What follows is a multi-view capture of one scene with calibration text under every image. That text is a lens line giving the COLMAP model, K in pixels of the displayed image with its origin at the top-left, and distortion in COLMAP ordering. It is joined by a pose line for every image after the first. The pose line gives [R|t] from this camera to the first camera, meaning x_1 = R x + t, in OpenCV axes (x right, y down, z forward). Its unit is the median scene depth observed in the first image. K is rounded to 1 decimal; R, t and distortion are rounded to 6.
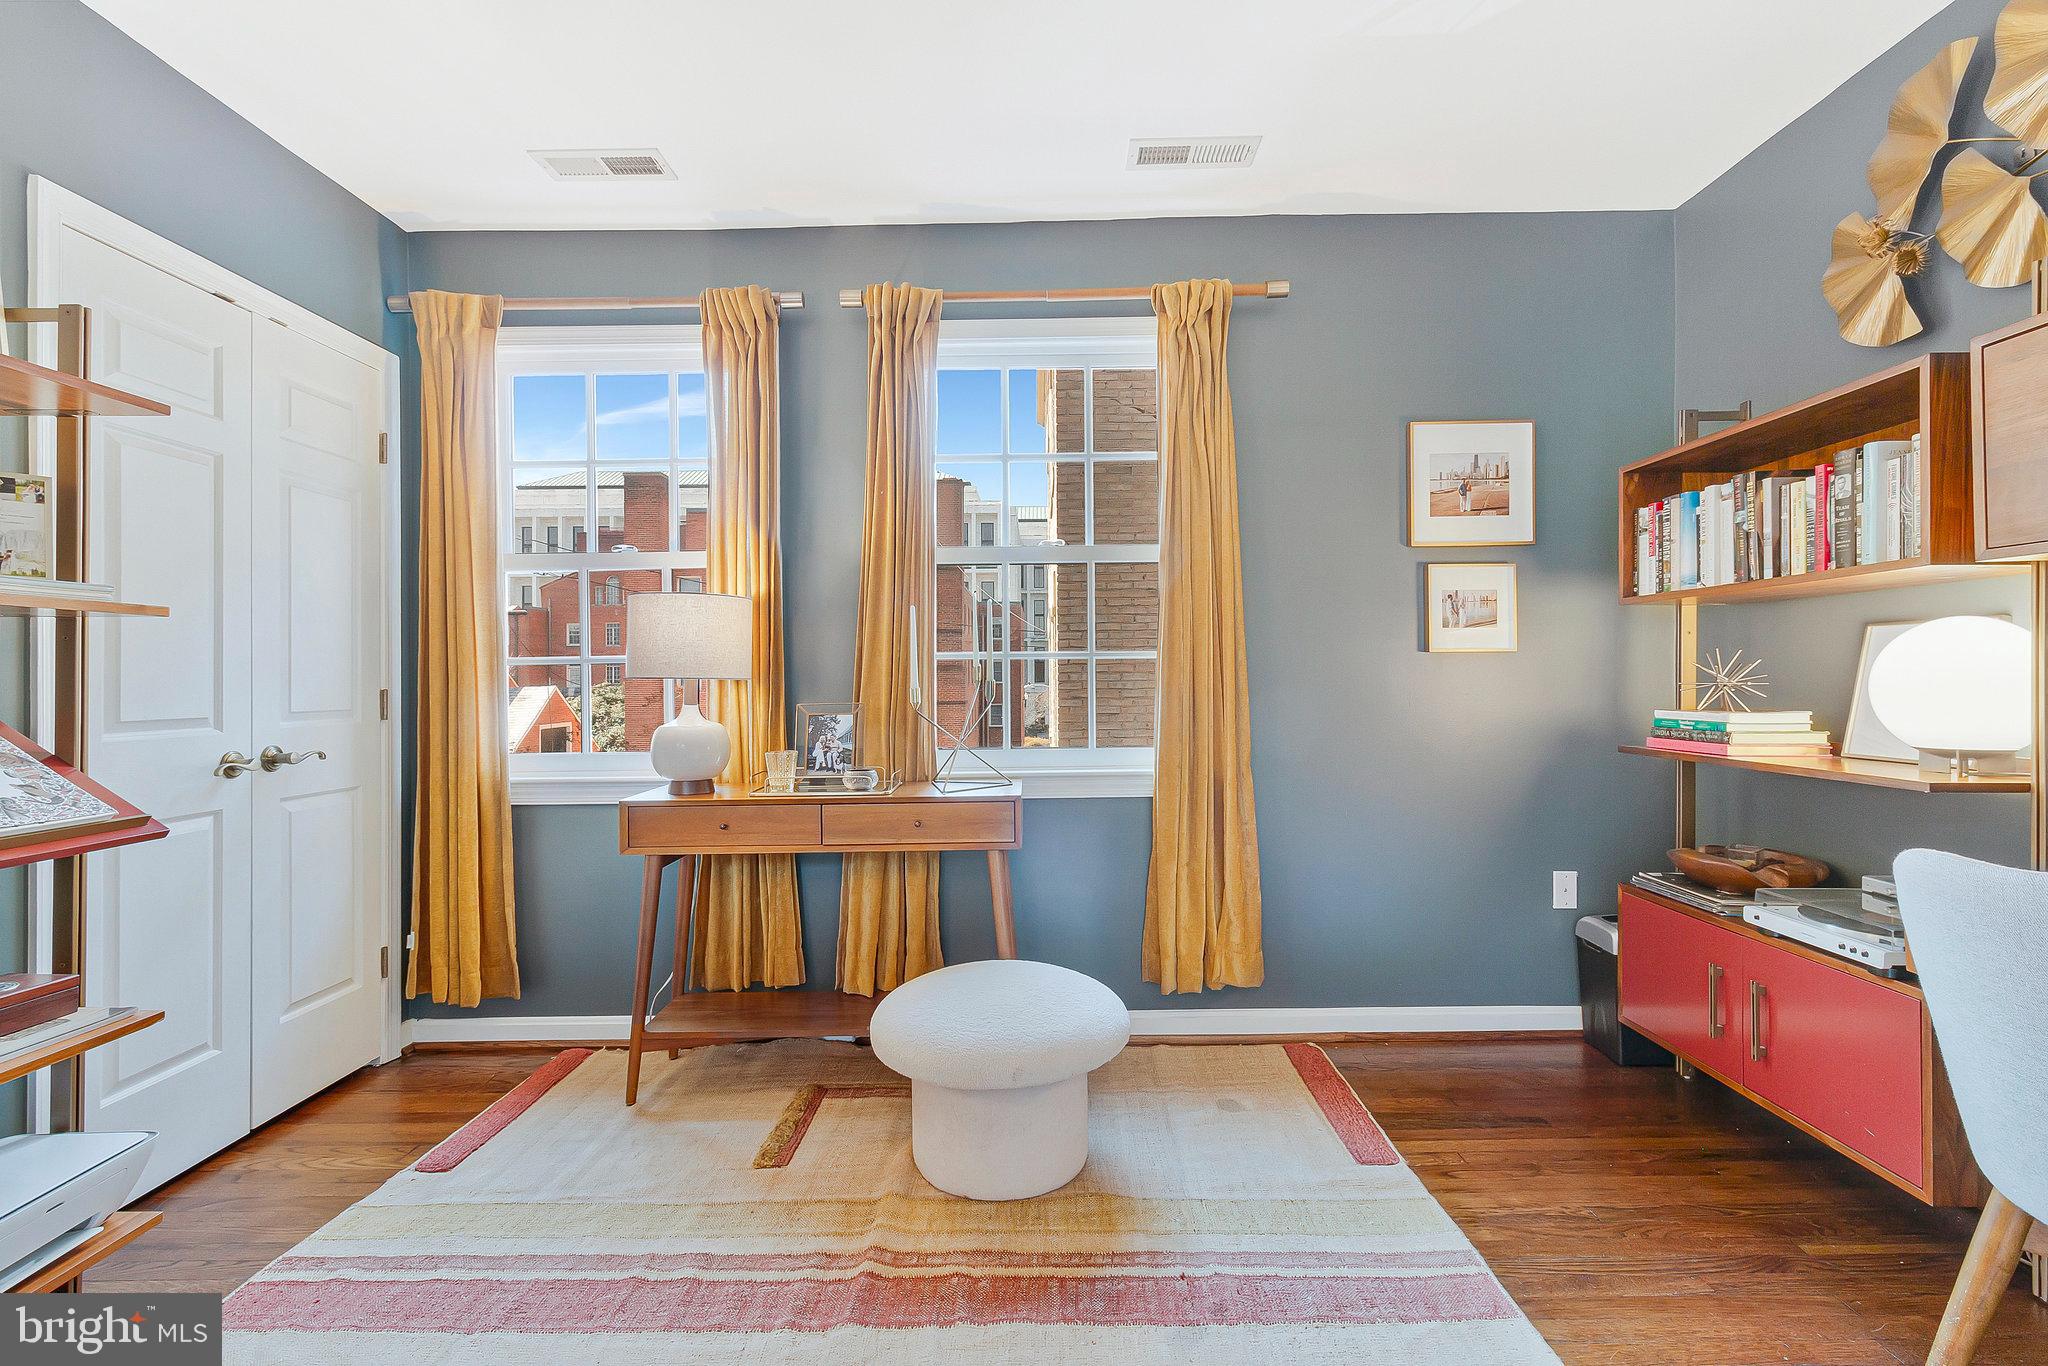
lens RADIAL K [[940.0, 0, 1018.1], [0, 940.0, 671.8], [0, 0, 1]] dist [-0.015920, -0.000220]
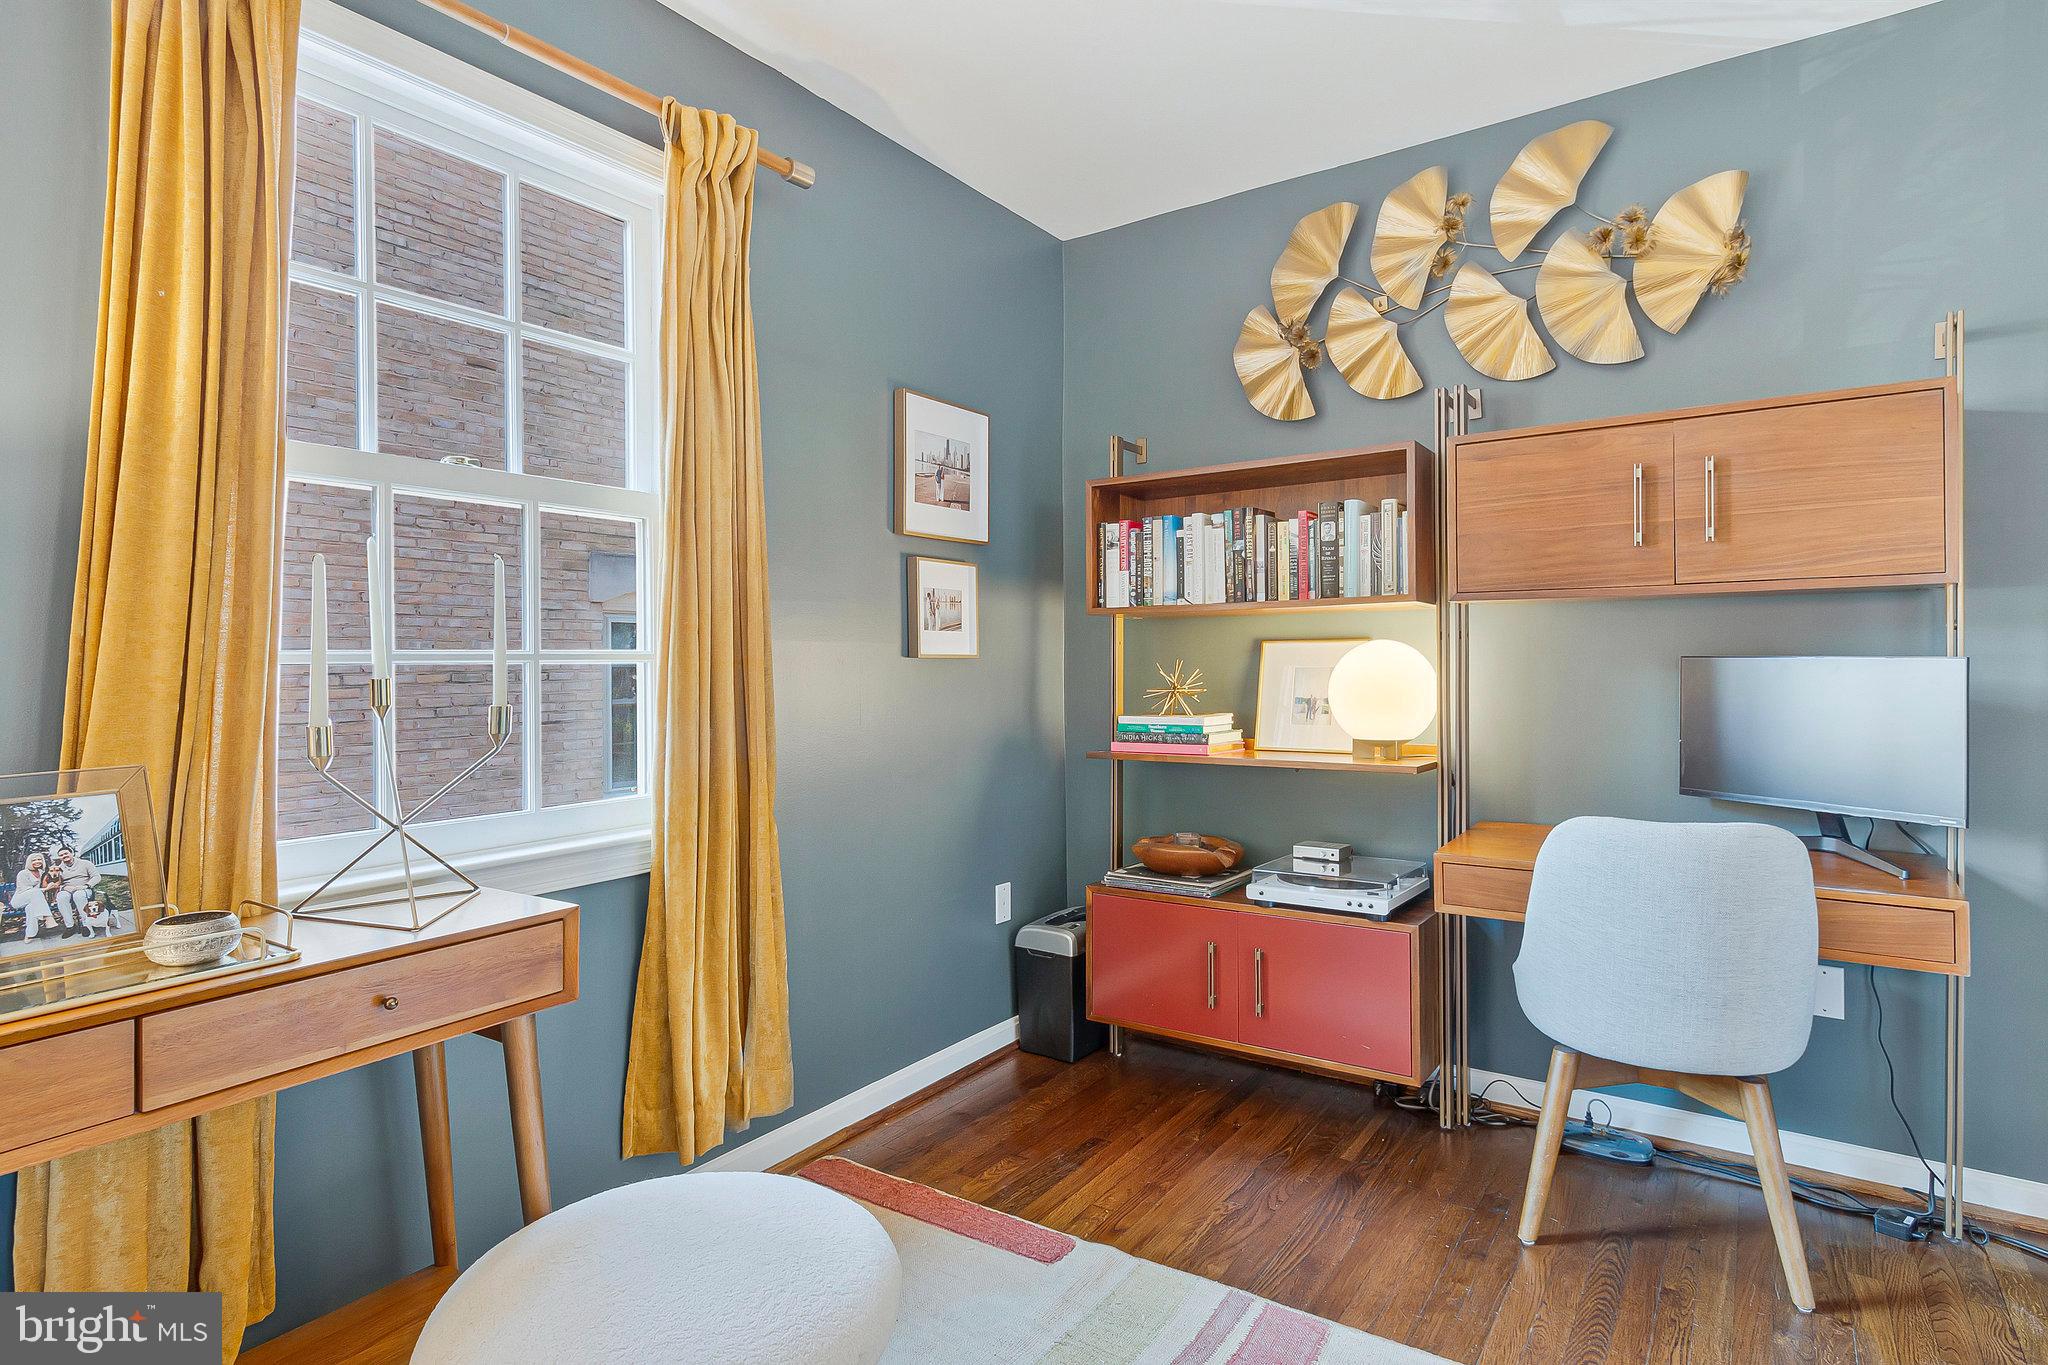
lens RADIAL K [[1098.8, 0, 1023.7], [0, 1098.8, 673.6], [0, 0, 1]] dist [0.002785, 0.001662]
pose [[0.533614, -0.004859, 0.845714, -0.443109], [-0.000994, 0.999979, 0.006372, -0.015383], [-0.845728, -0.004241, 0.533598, 0.440944]]
